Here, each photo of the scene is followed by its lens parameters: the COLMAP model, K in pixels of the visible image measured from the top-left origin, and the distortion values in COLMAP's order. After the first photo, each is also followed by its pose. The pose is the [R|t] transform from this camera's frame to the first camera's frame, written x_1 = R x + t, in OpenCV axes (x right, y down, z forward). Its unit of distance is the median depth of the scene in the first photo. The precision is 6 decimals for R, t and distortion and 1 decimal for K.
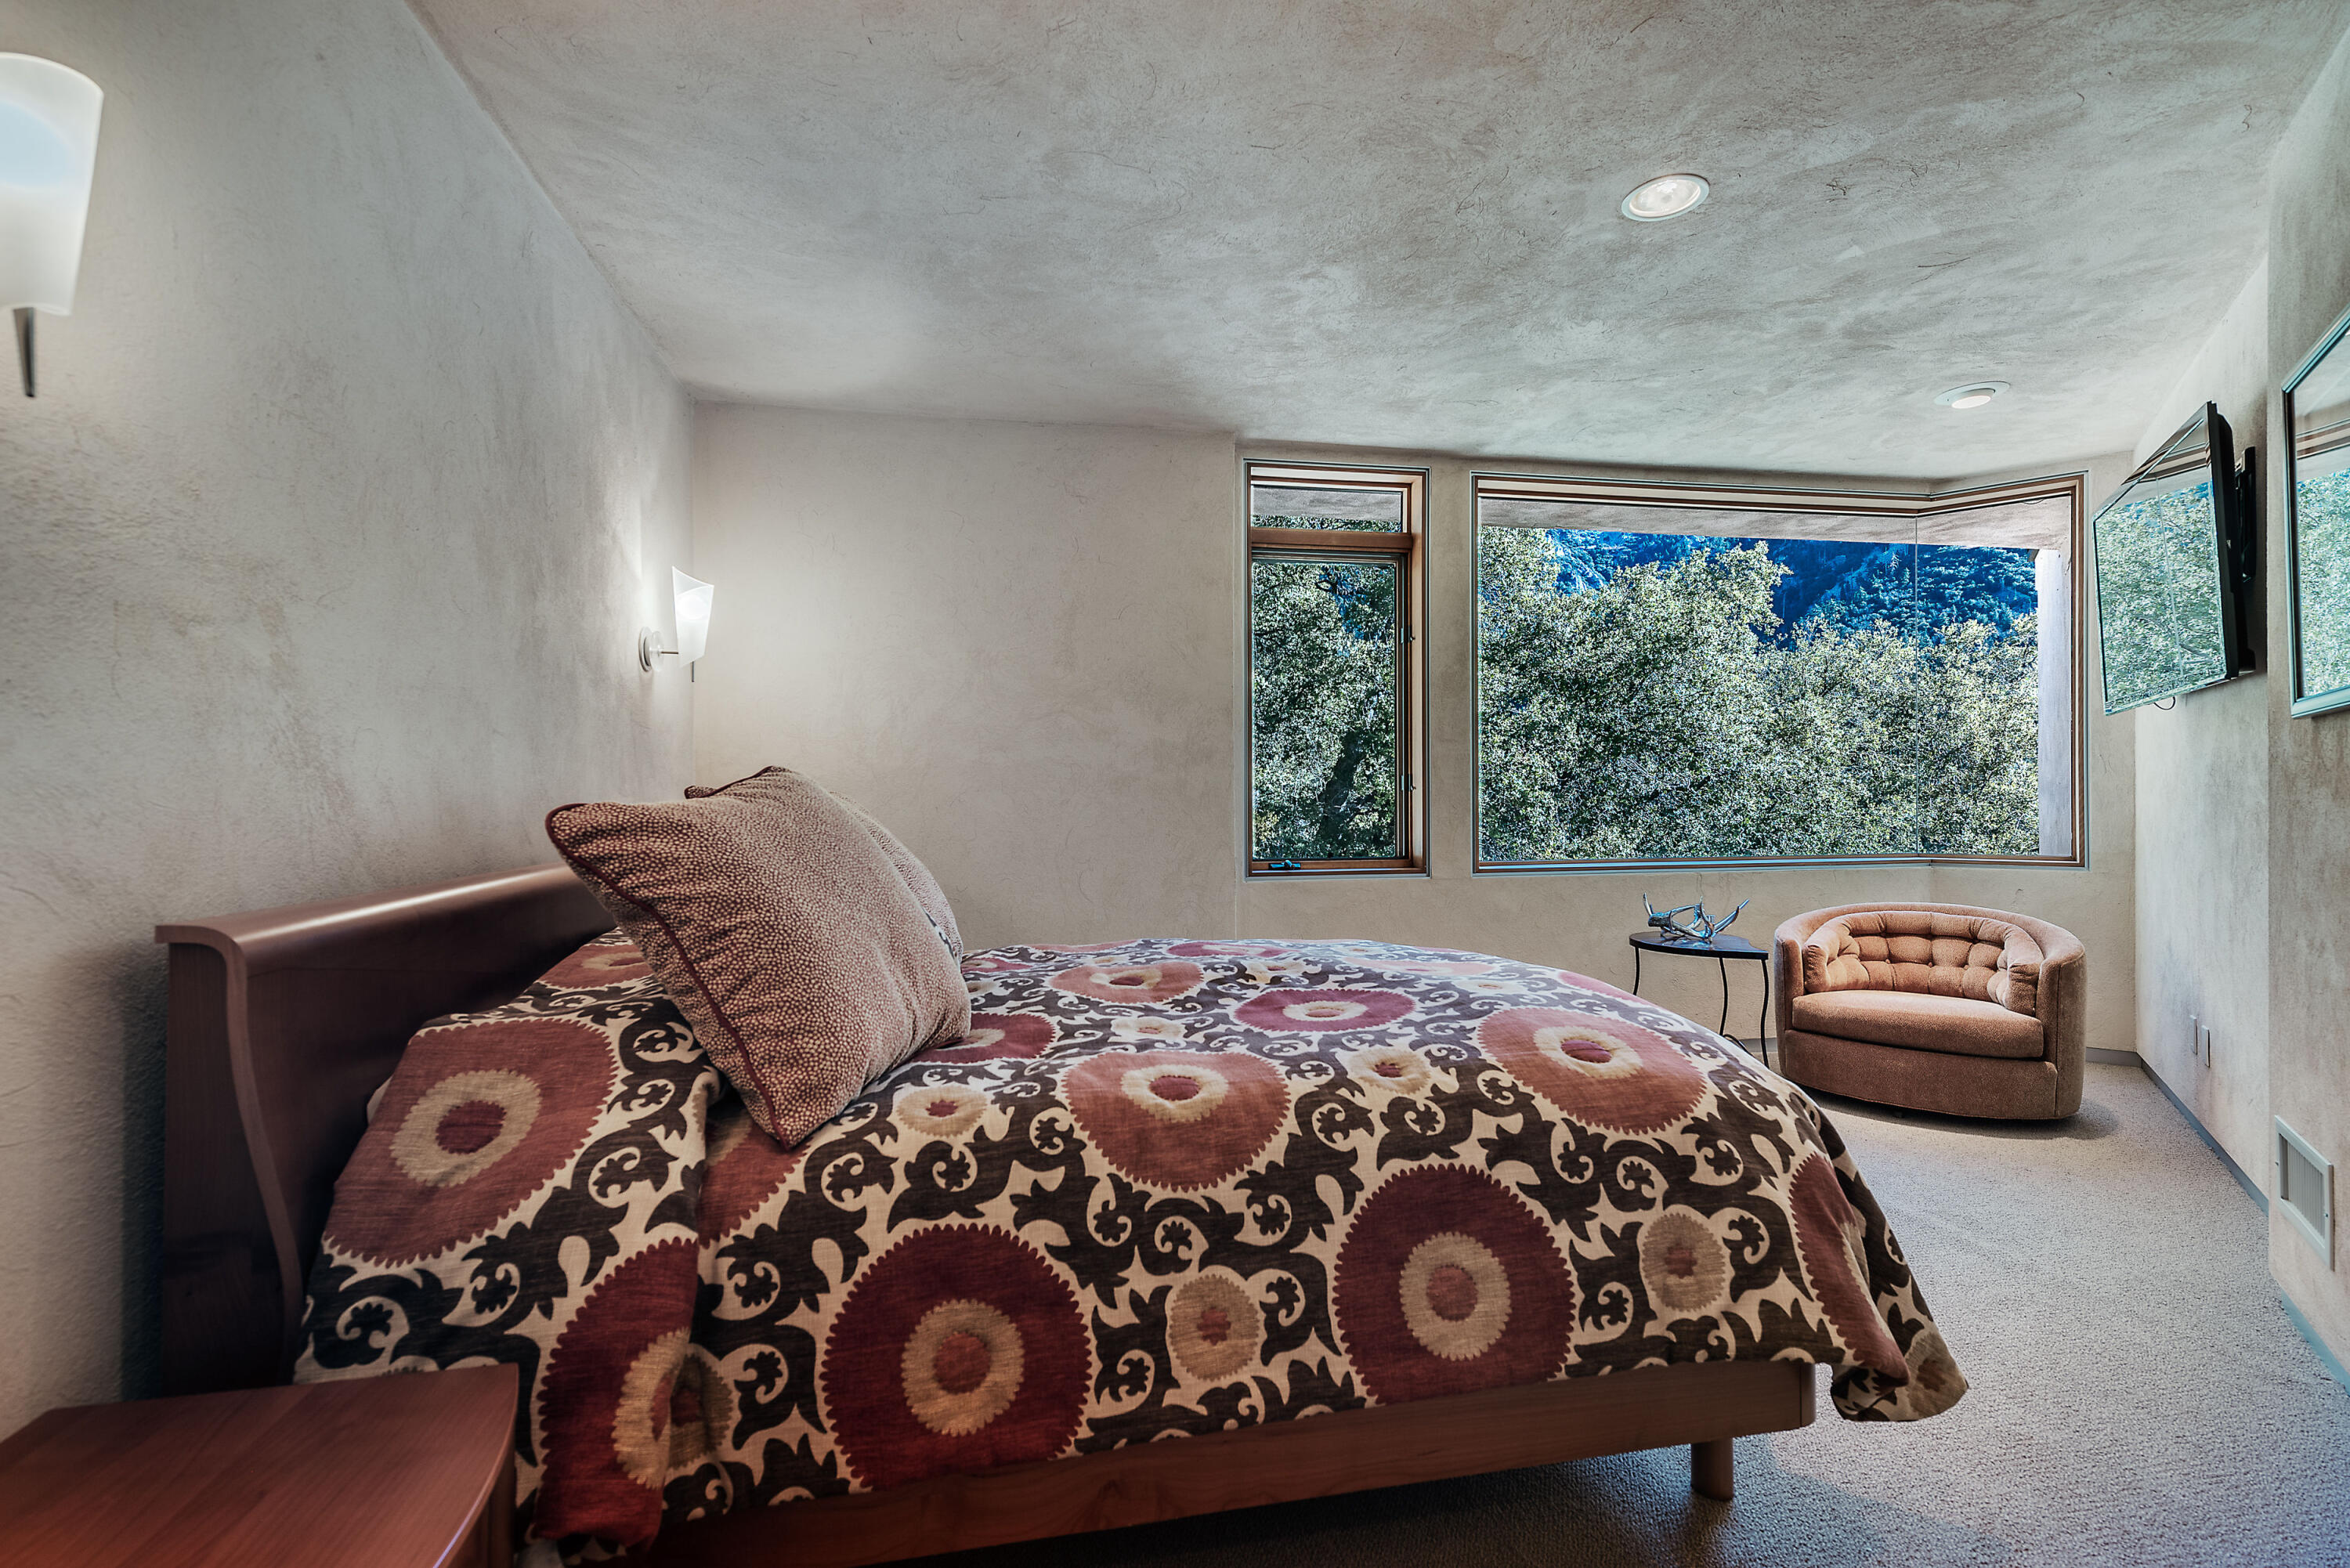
lens RADIAL K [[1085.0, 0, 1181.2], [0, 1085.0, 794.9], [0, 0, 1]] dist [0.003013, 0.000198]
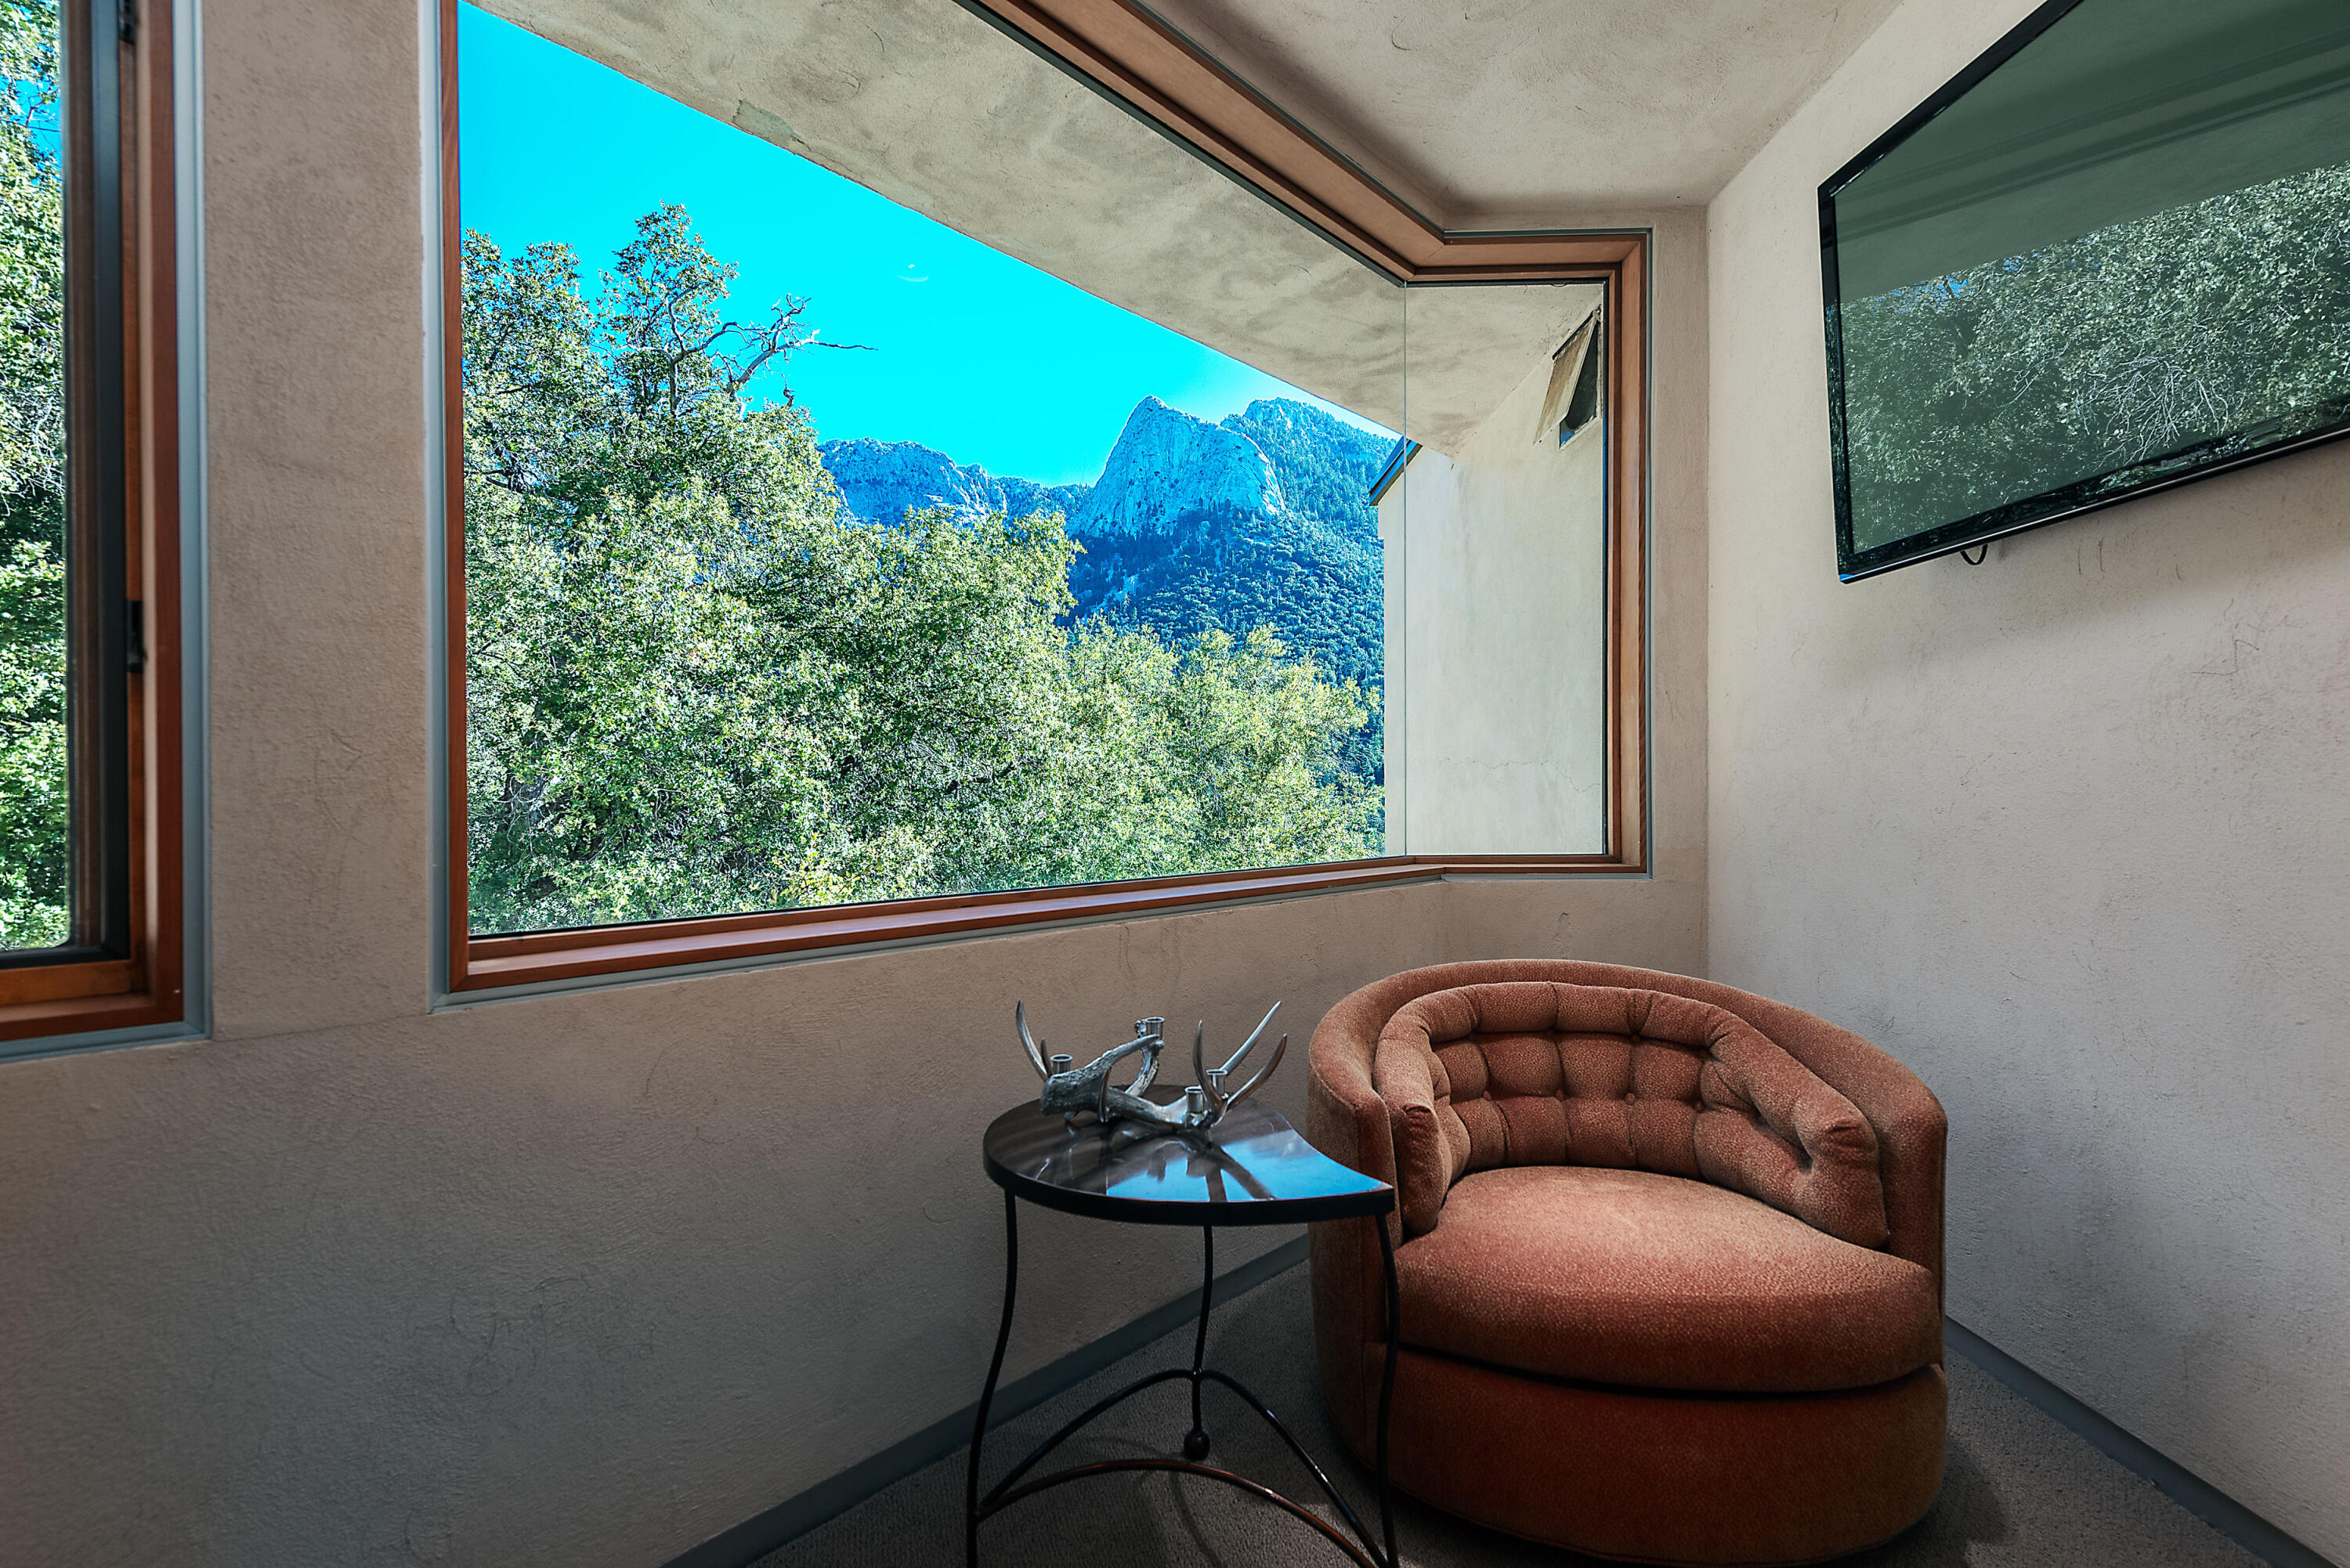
lens RADIAL K [[1085.0, 0, 1181.2], [0, 1085.0, 794.9], [0, 0, 1]] dist [0.003013, 0.000198]
pose [[0.806402, -0.000978, 0.591366, 0.090968], [0.002626, 0.999995, -0.001926, 0.008293], [-0.591361, 0.003106, 0.806401, 0.239081]]
